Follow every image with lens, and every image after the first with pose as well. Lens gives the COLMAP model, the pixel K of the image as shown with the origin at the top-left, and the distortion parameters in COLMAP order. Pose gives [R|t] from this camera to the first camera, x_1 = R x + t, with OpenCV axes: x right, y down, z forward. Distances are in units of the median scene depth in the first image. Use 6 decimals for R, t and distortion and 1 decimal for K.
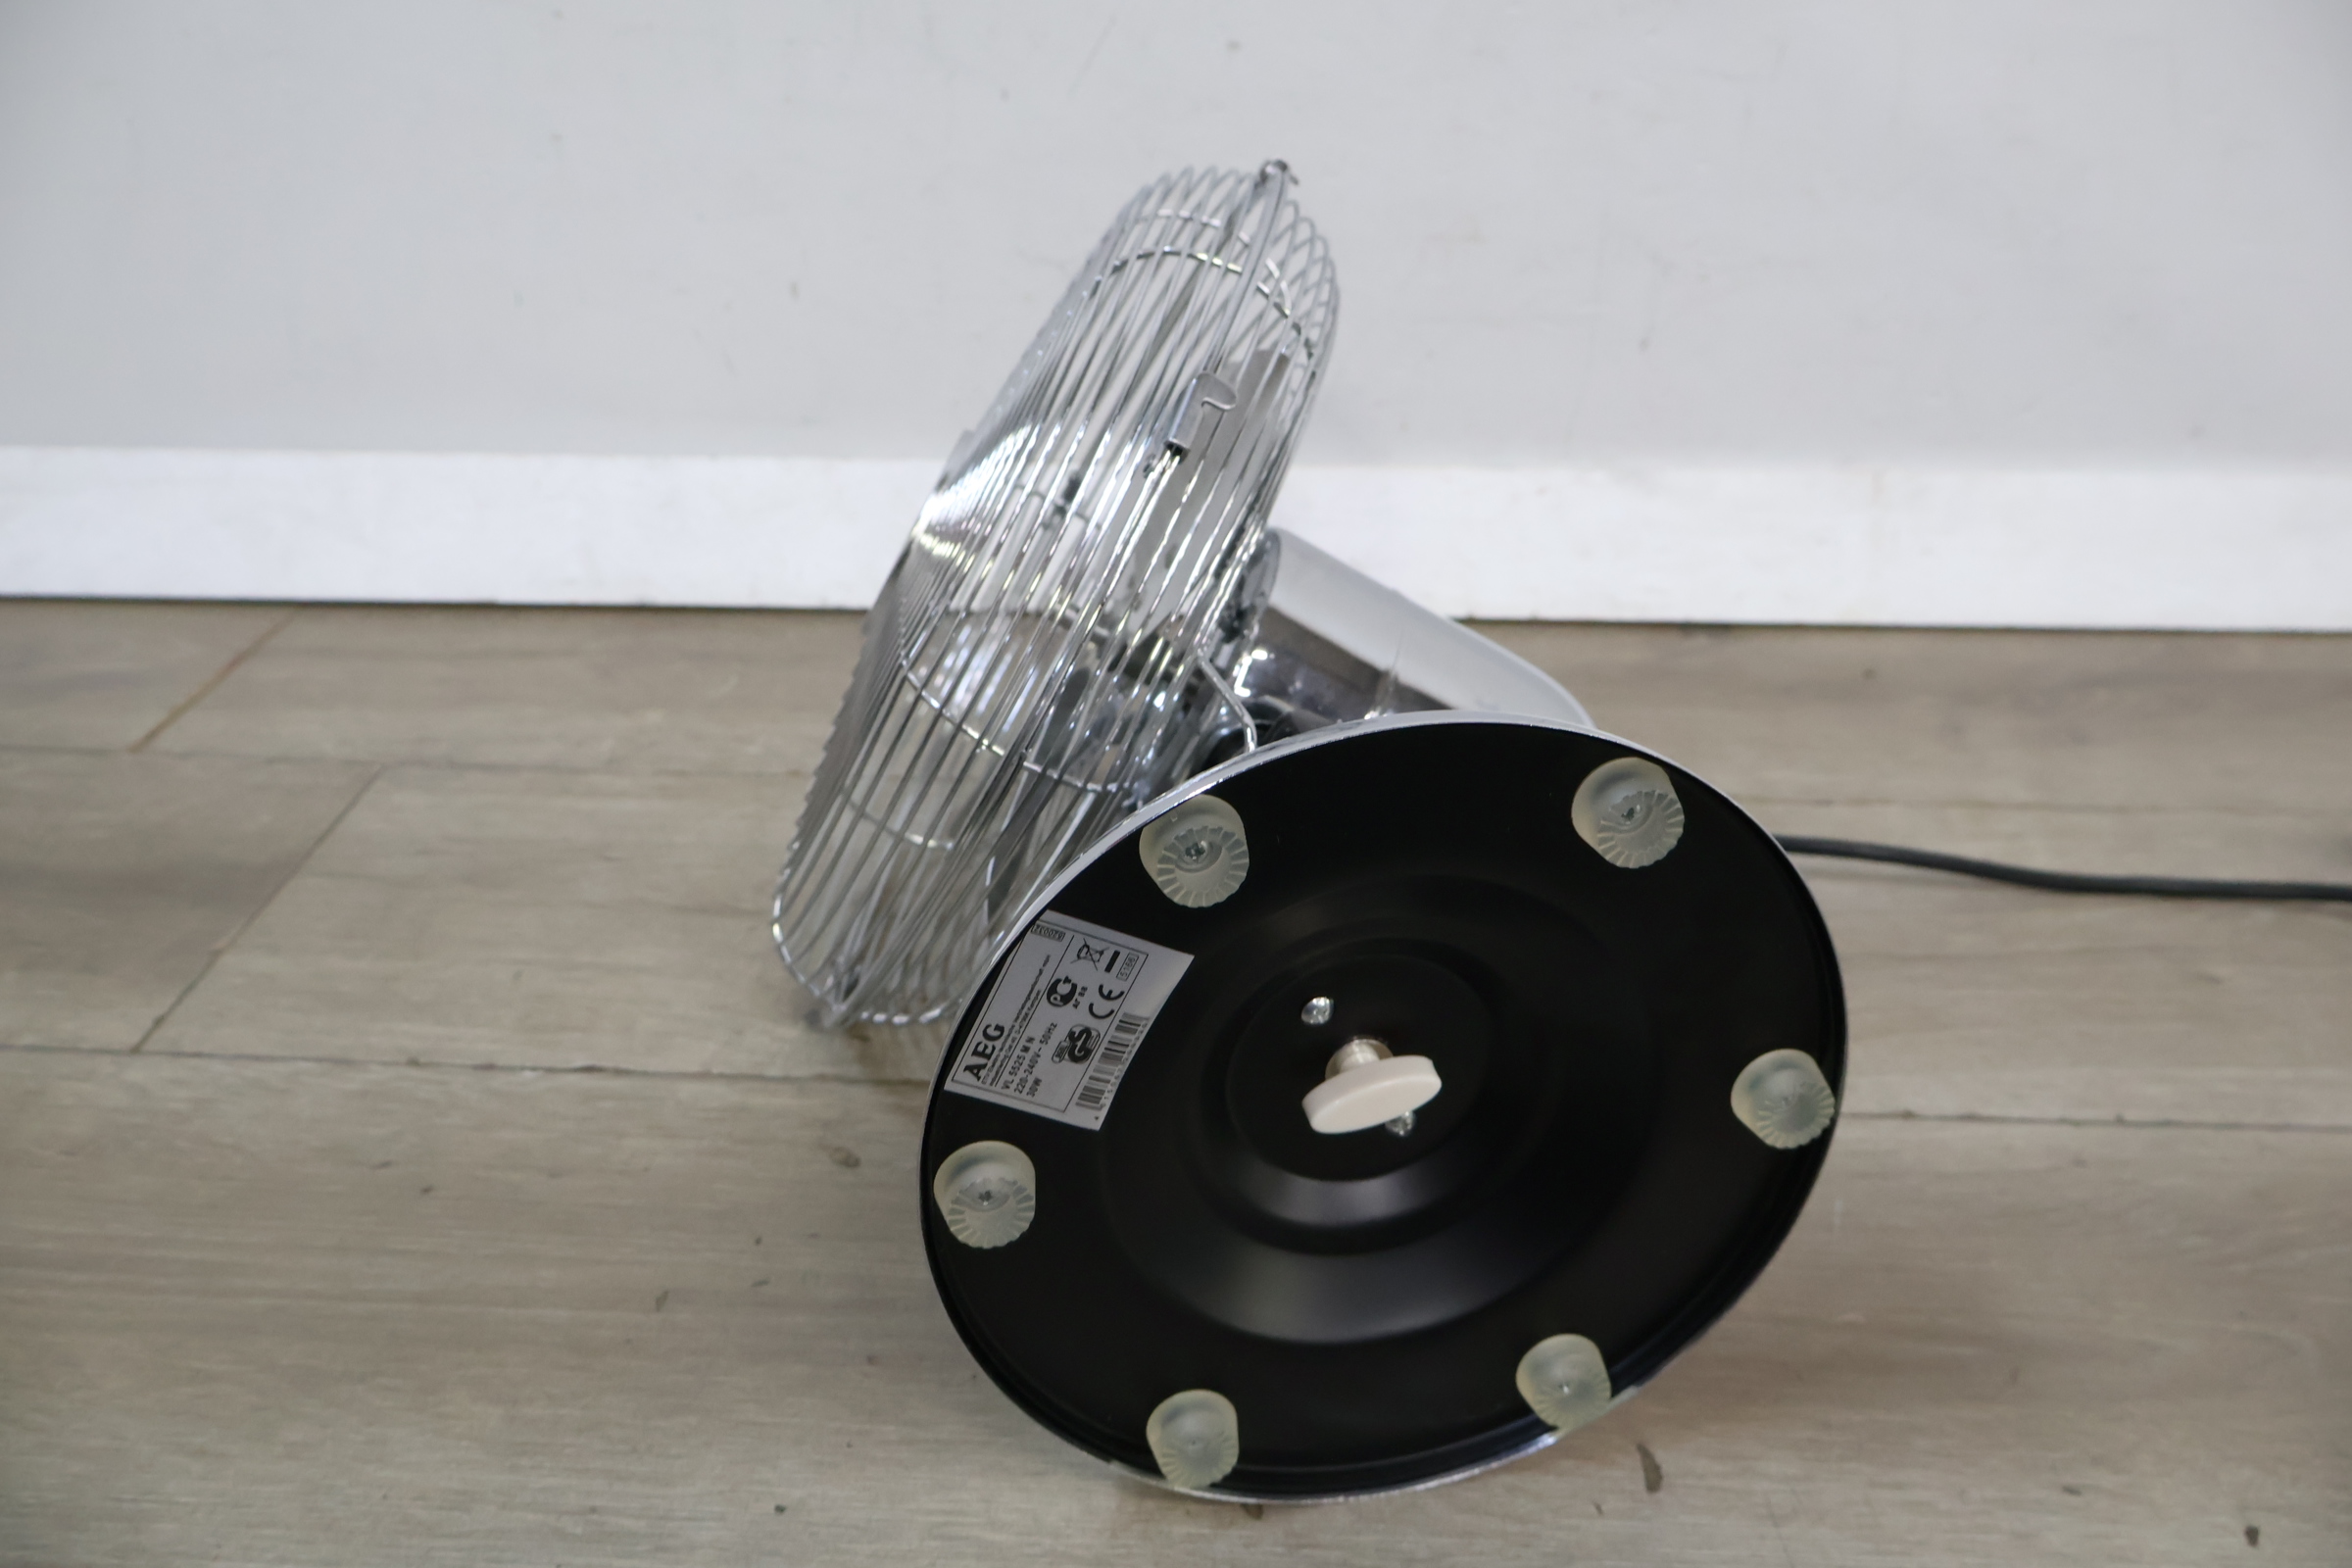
lens RADIAL K [[2003.4, 0, 1176.0], [0, 2003.4, 784.0], [0, 0, 1]] dist [0.005725, 0.015160]
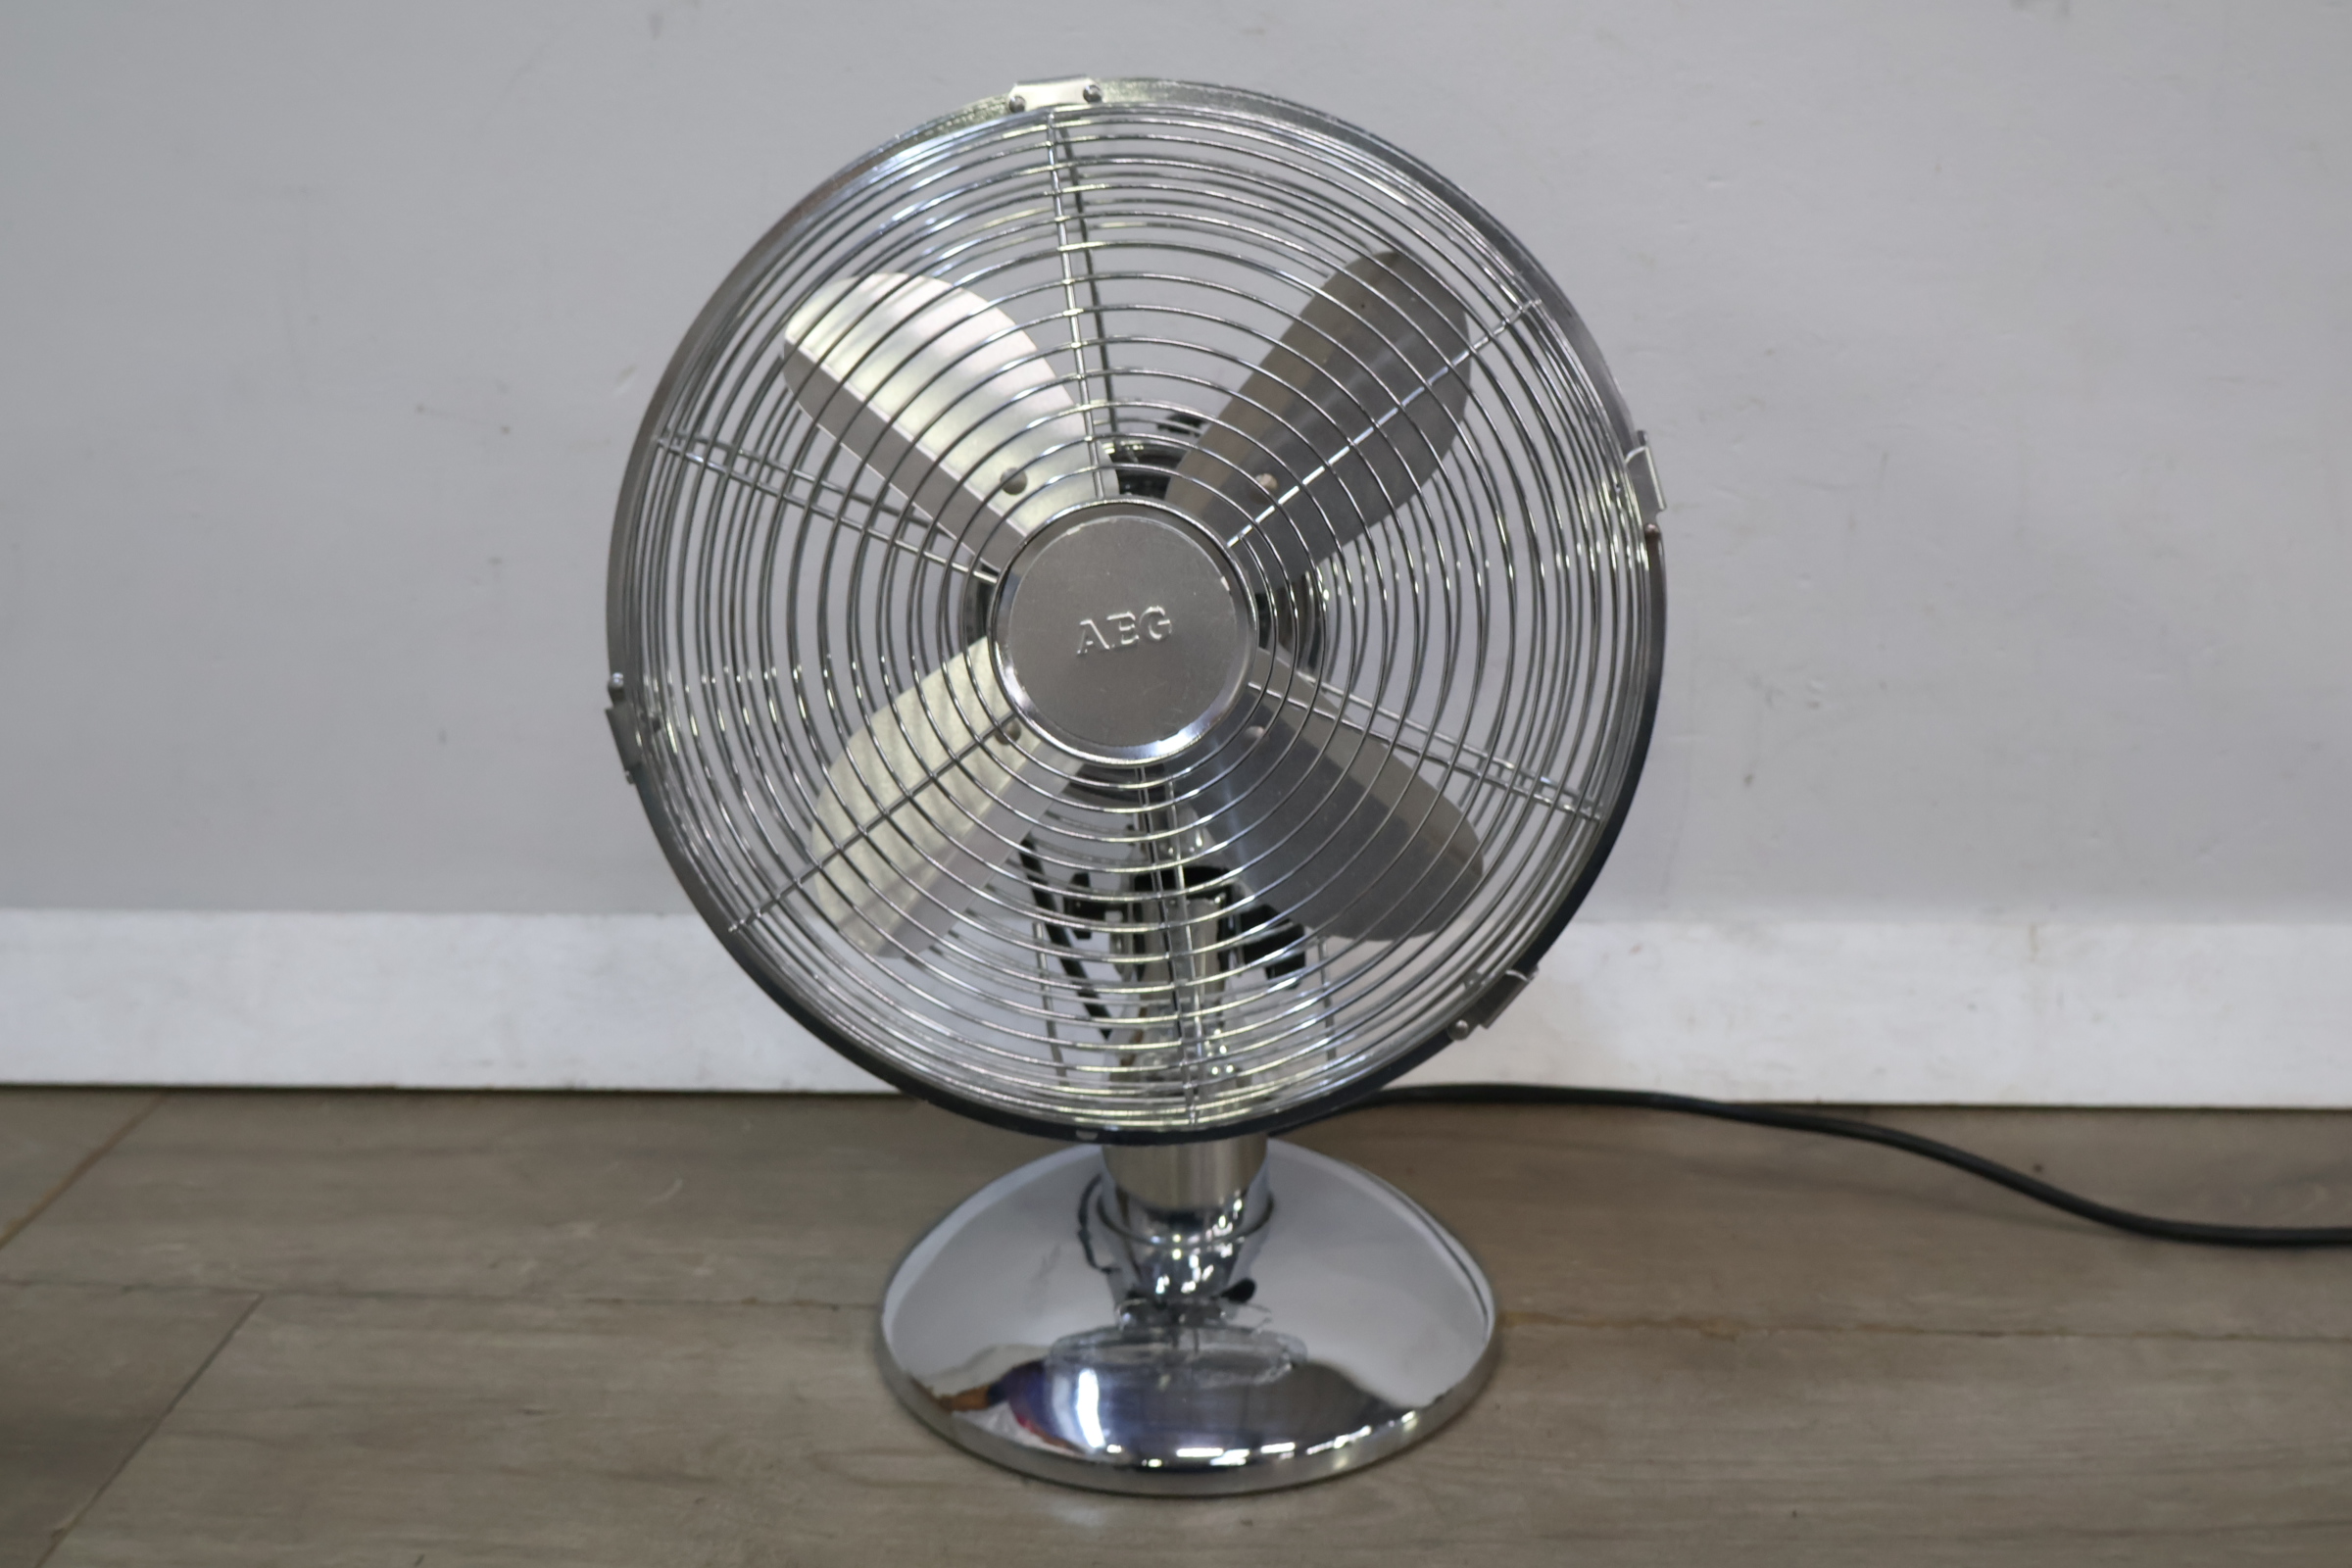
lens RADIAL K [[2525.0, 0, 1165.9], [0, 2525.0, 784.6], [0, 0, 1]] dist [0.009485, 0.007937]
pose [[0.999902, -0.007437, -0.011871, -0.004024], [0.005150, 0.983248, -0.182202, -0.030560], [0.013027, 0.182123, 0.983190, -0.092308]]
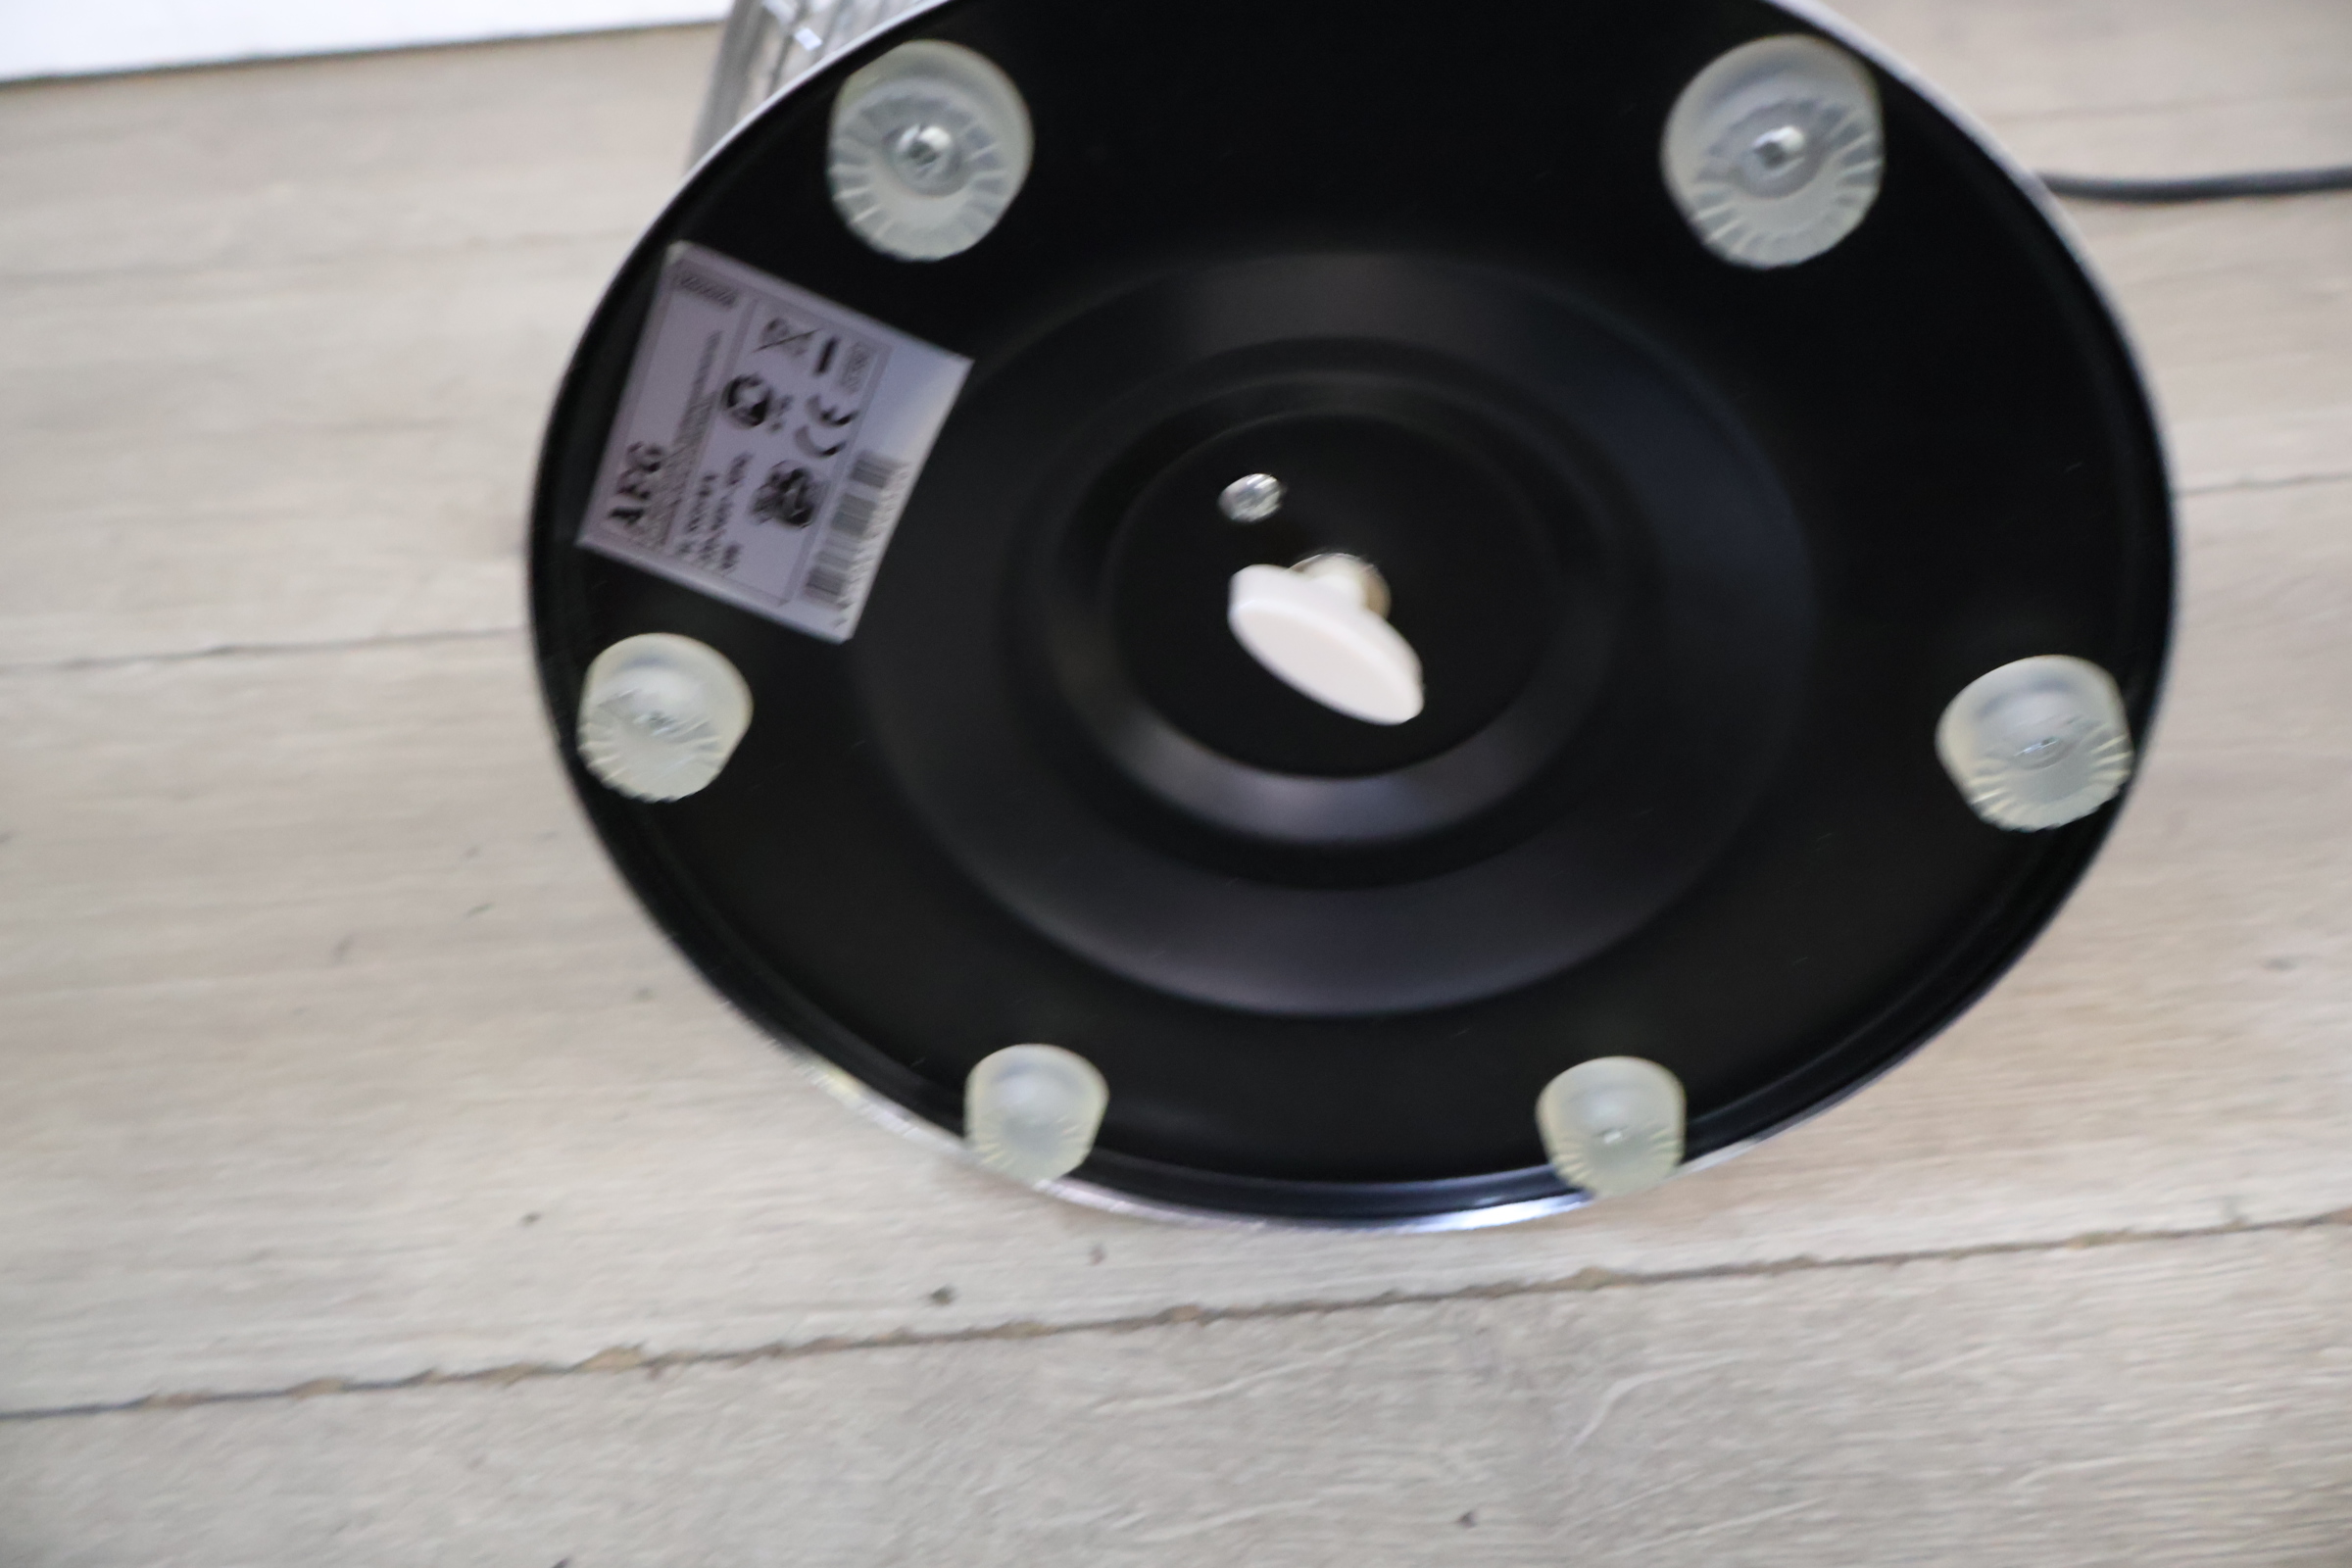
lens RADIAL K [[2002.7, 0, 1162.3], [0, 2002.7, 785.8], [0, 0, 1]] dist [0.004424, 0.011110]
pose [[0.991299, -0.119847, 0.054427, 0.002688], [0.103902, 0.966323, 0.235423, 0.052694], [-0.080809, -0.227720, 0.970368, 0.247608]]
